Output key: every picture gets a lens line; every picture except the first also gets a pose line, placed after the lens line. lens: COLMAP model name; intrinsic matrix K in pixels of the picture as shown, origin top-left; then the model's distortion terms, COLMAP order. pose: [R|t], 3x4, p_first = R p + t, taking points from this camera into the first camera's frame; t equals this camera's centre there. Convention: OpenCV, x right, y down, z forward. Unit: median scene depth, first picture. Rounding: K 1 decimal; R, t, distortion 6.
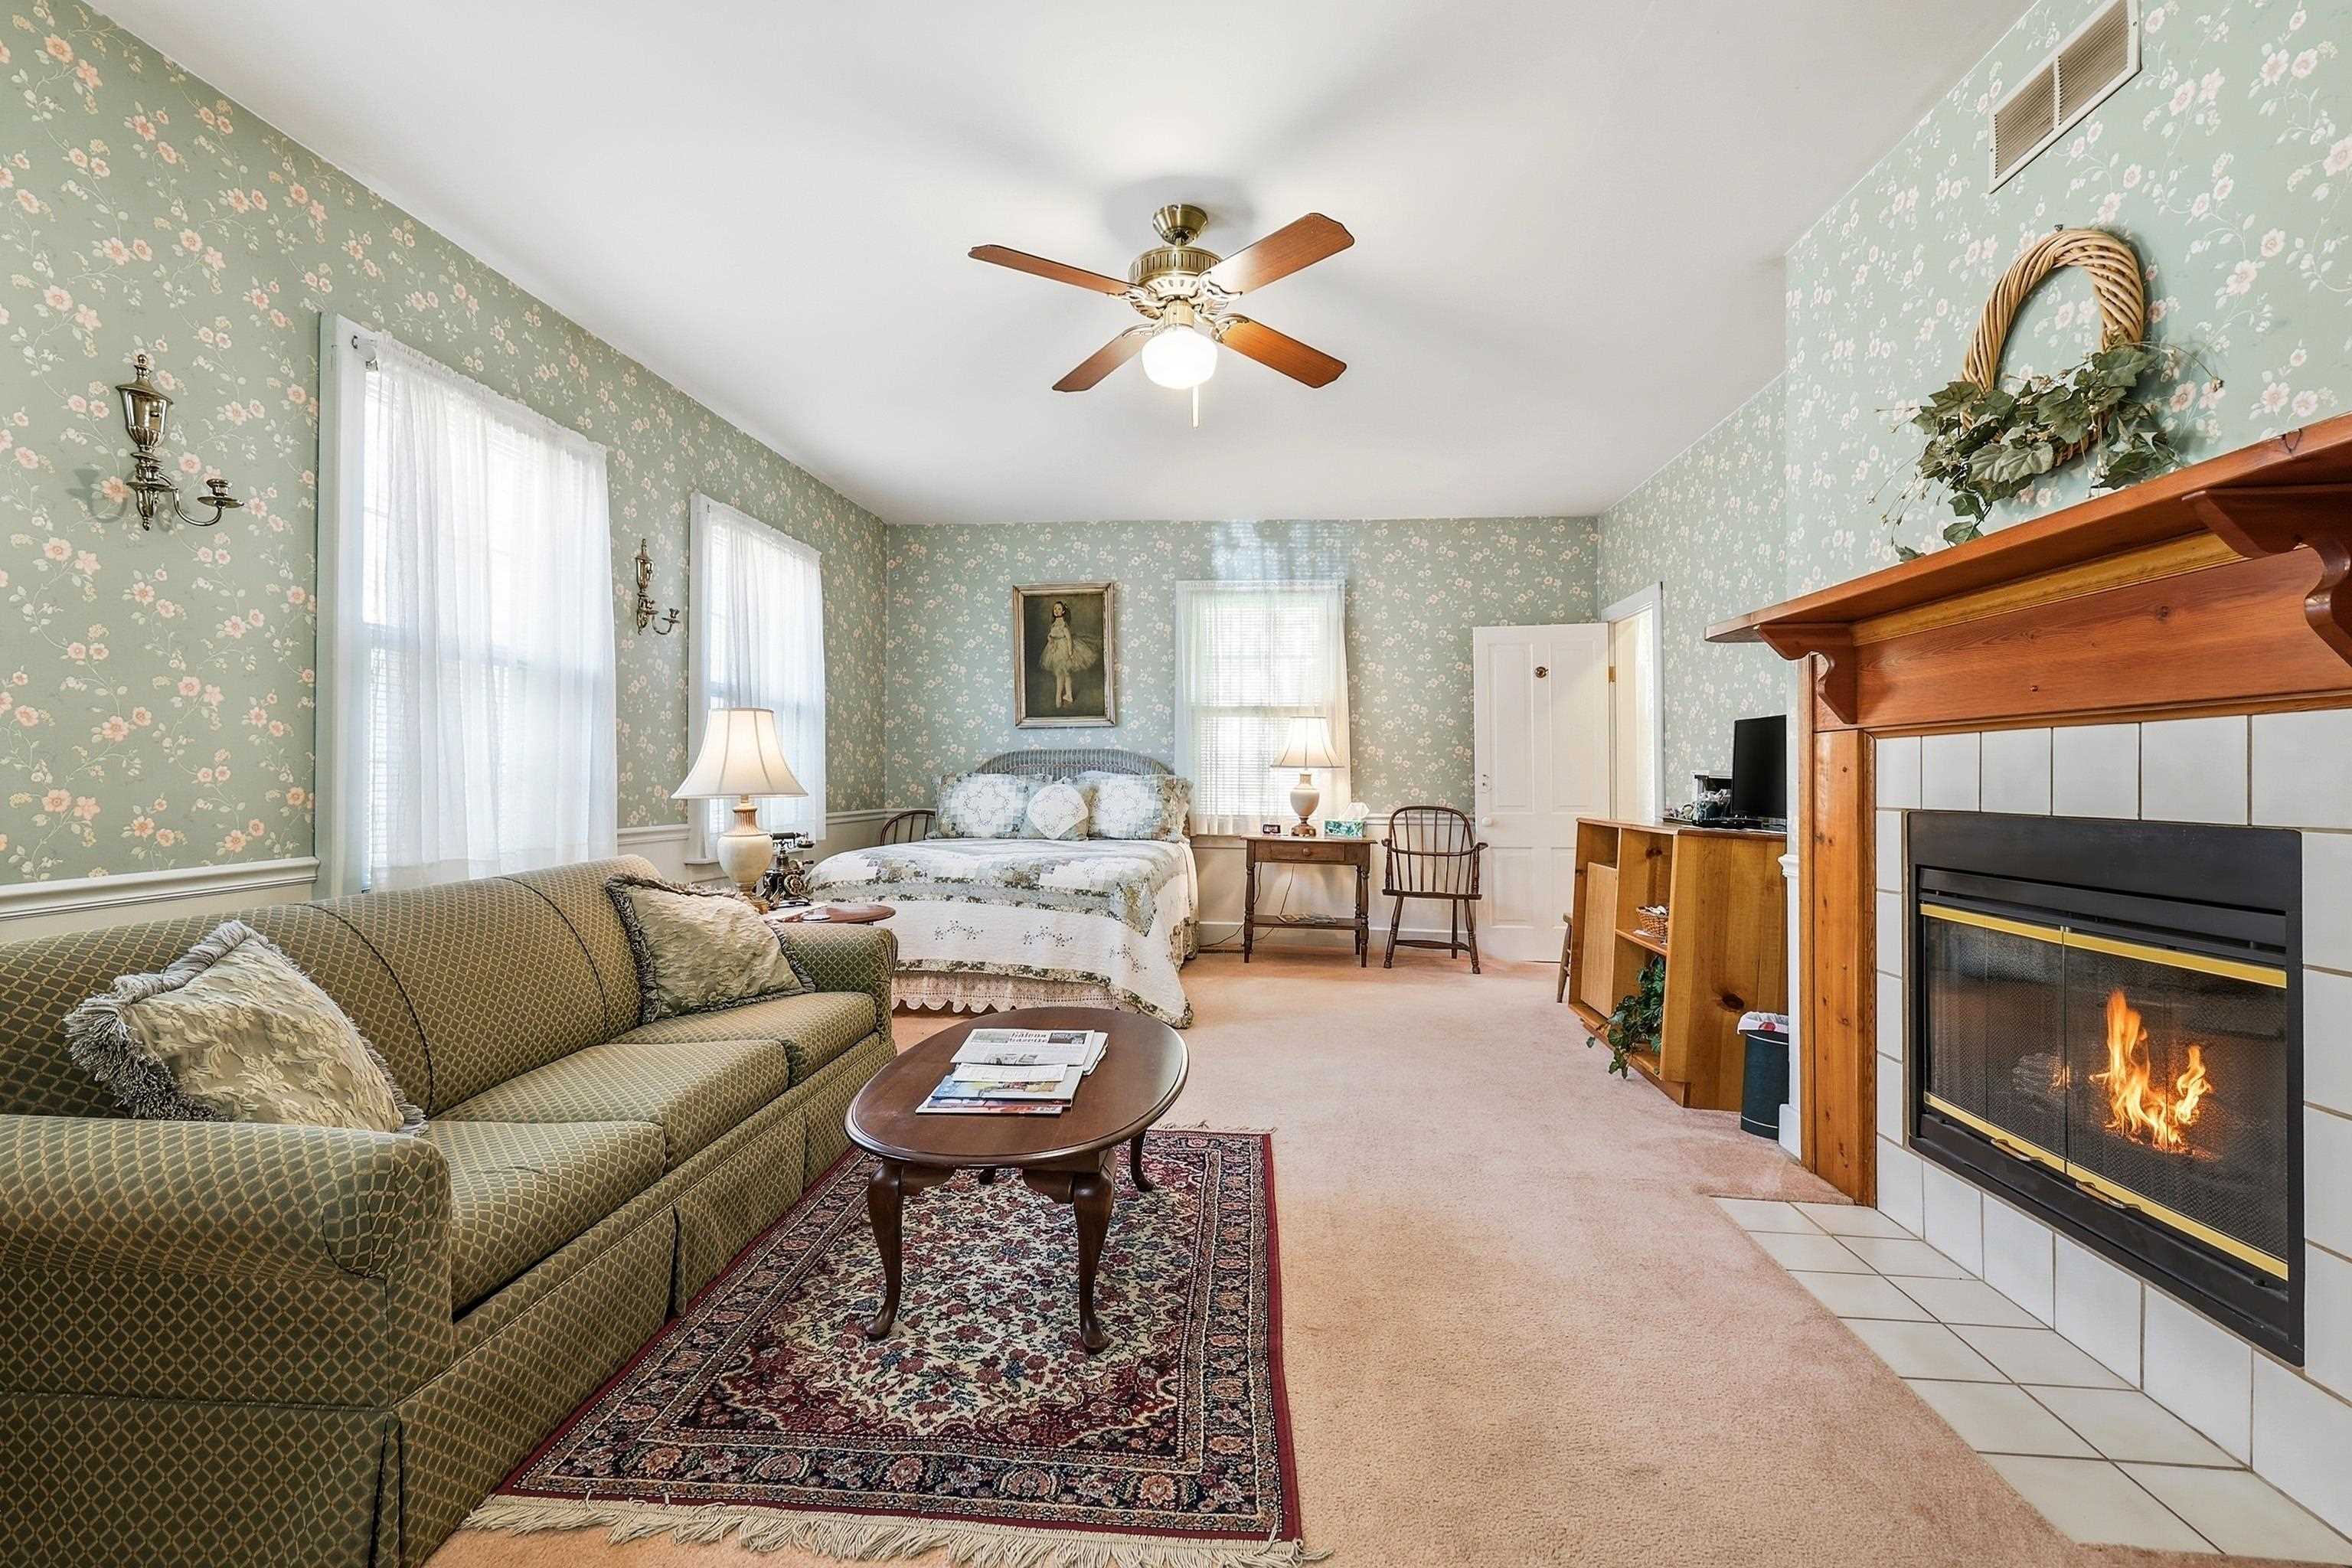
lens RADIAL K [[1041.2, 0, 1181.4], [0, 1041.2, 758.5], [0, 0, 1]] dist [0.001355, 0.000244]
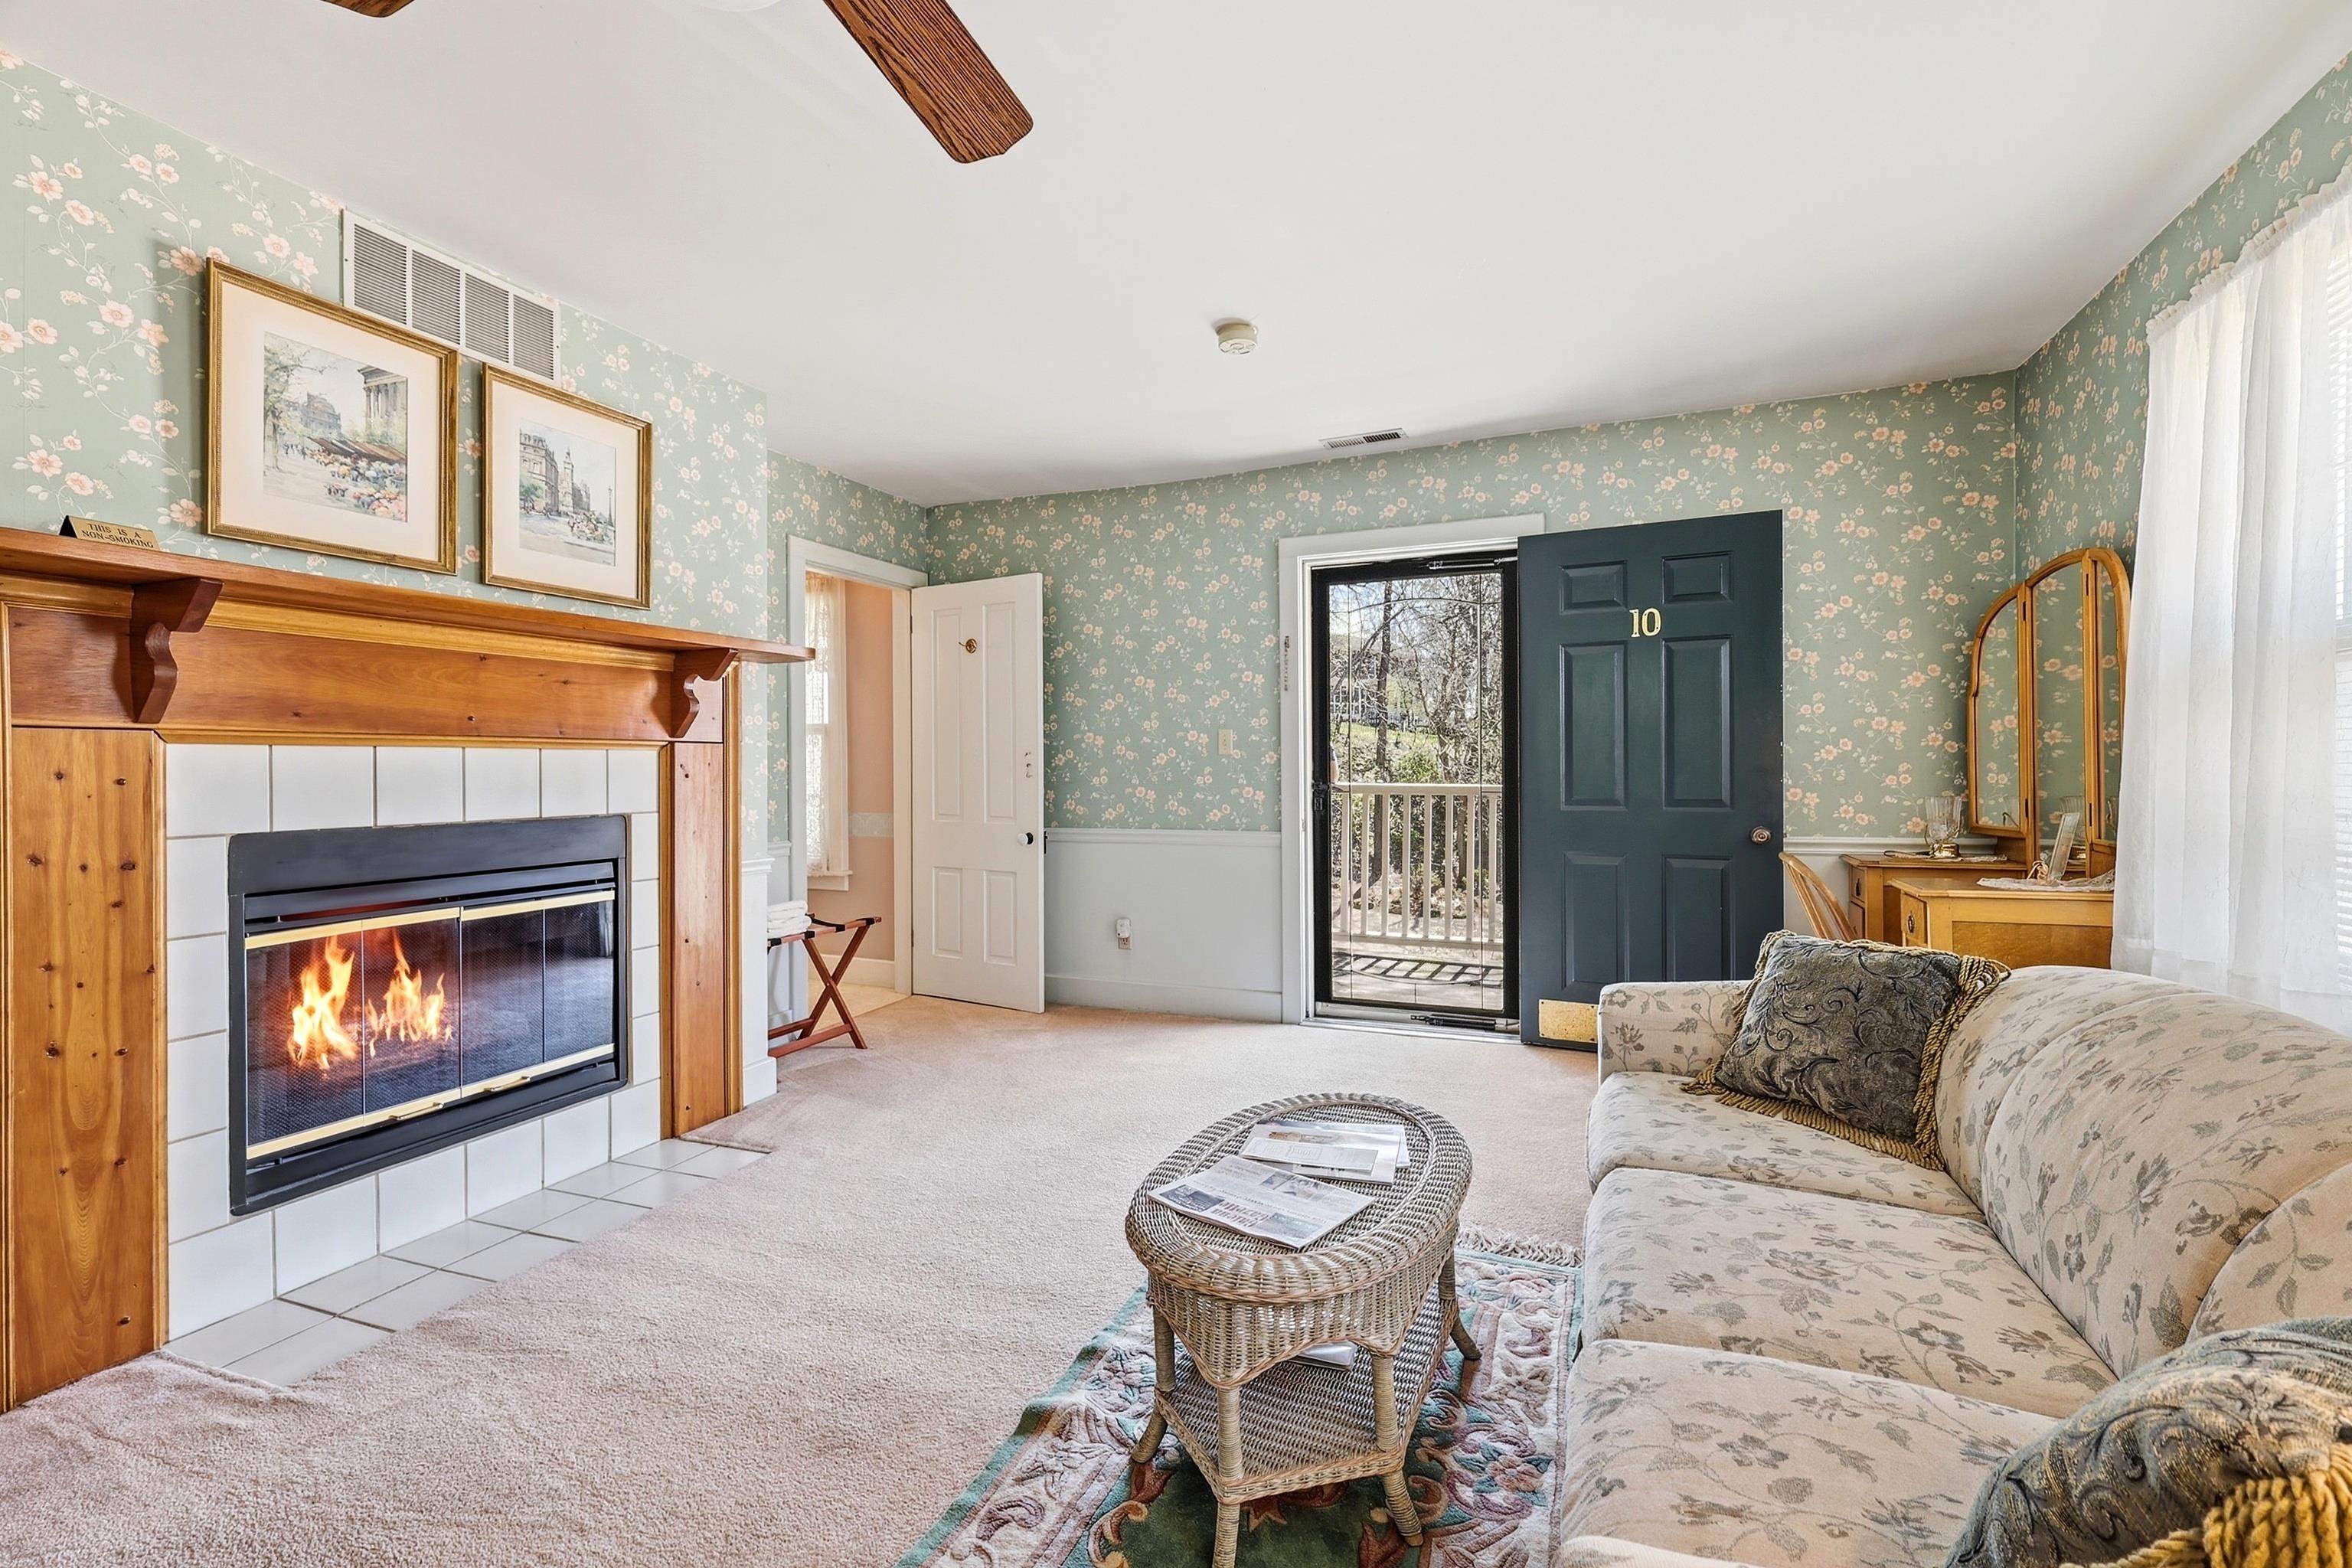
lens RADIAL K [[1041.2, 0, 1181.4], [0, 1041.2, 758.5], [0, 0, 1]] dist [0.001355, 0.000244]
pose [[-0.951788, 0.009629, 0.306605, -0.357178], [0.002223, 0.999698, -0.024493, 0.008853], [-0.306748, -0.022631, -0.951522, 1.723728]]
